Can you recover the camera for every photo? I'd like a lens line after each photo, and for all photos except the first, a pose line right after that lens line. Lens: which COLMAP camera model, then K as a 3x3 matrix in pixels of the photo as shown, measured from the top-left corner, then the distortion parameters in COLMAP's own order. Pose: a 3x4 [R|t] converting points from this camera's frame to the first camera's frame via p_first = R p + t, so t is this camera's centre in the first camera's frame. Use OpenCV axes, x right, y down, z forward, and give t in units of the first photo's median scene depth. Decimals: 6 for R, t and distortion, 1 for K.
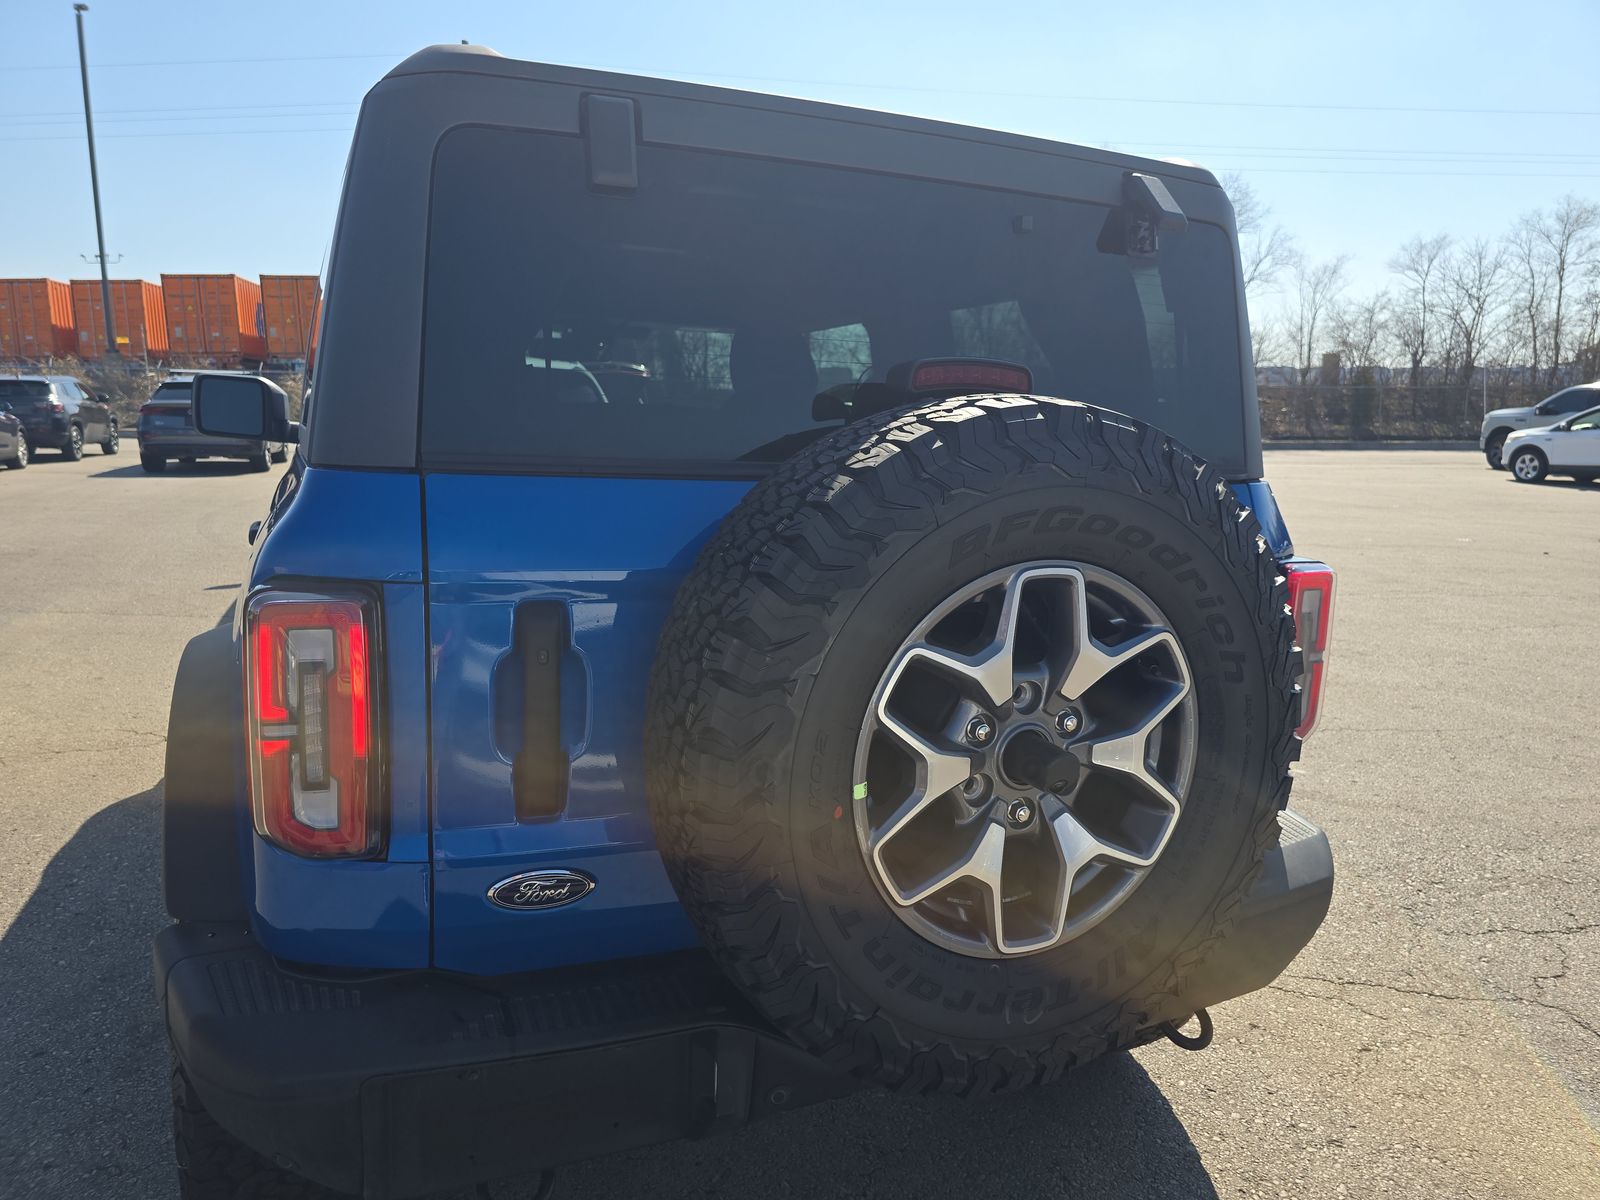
lens RADIAL K [[1084.0, 0, 813.6], [0, 1084.0, 590.3], [0, 0, 1]] dist [0.048424, -0.048658]
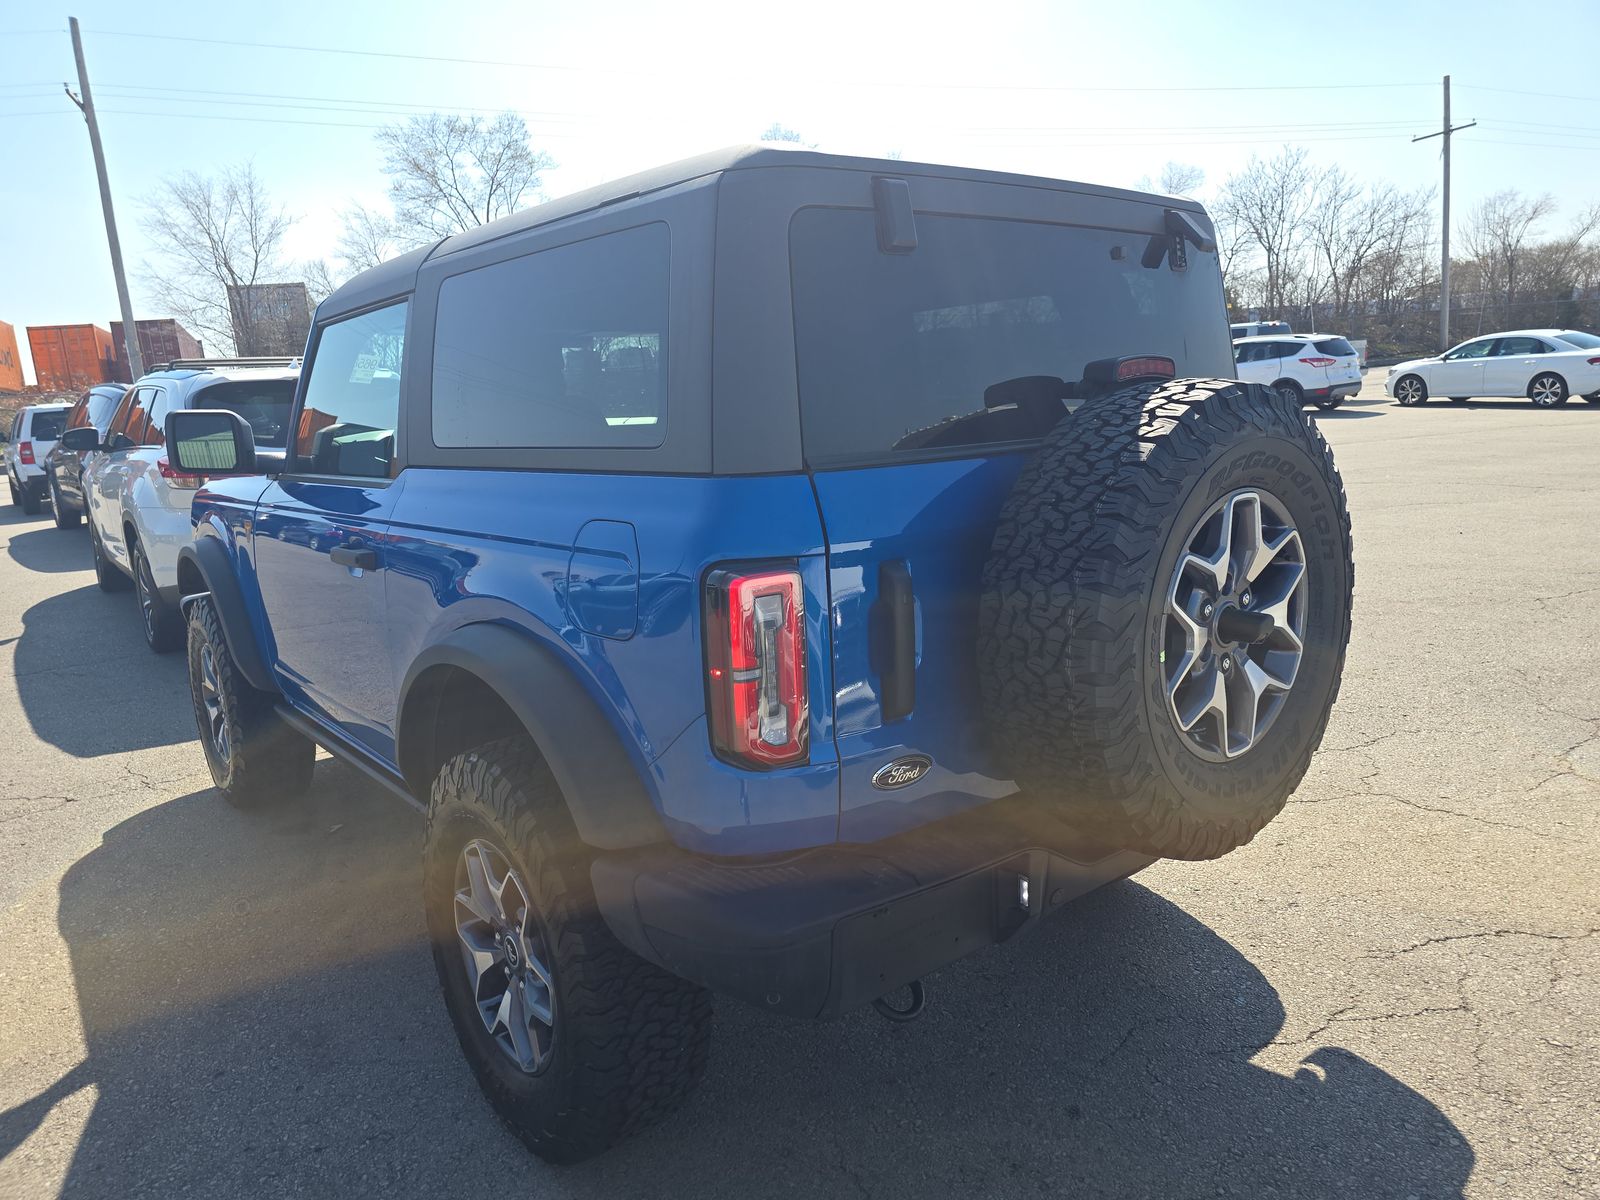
lens RADIAL K [[1084.0, 0, 791.0], [0, 1084.0, 609.2], [0, 0, 1]] dist [0.048424, -0.048658]
pose [[0.959469, -0.128752, 0.250684, -0.739885], [0.120108, 0.991524, 0.049548, -0.011573], [-0.254939, -0.017430, 0.966800, -0.277028]]
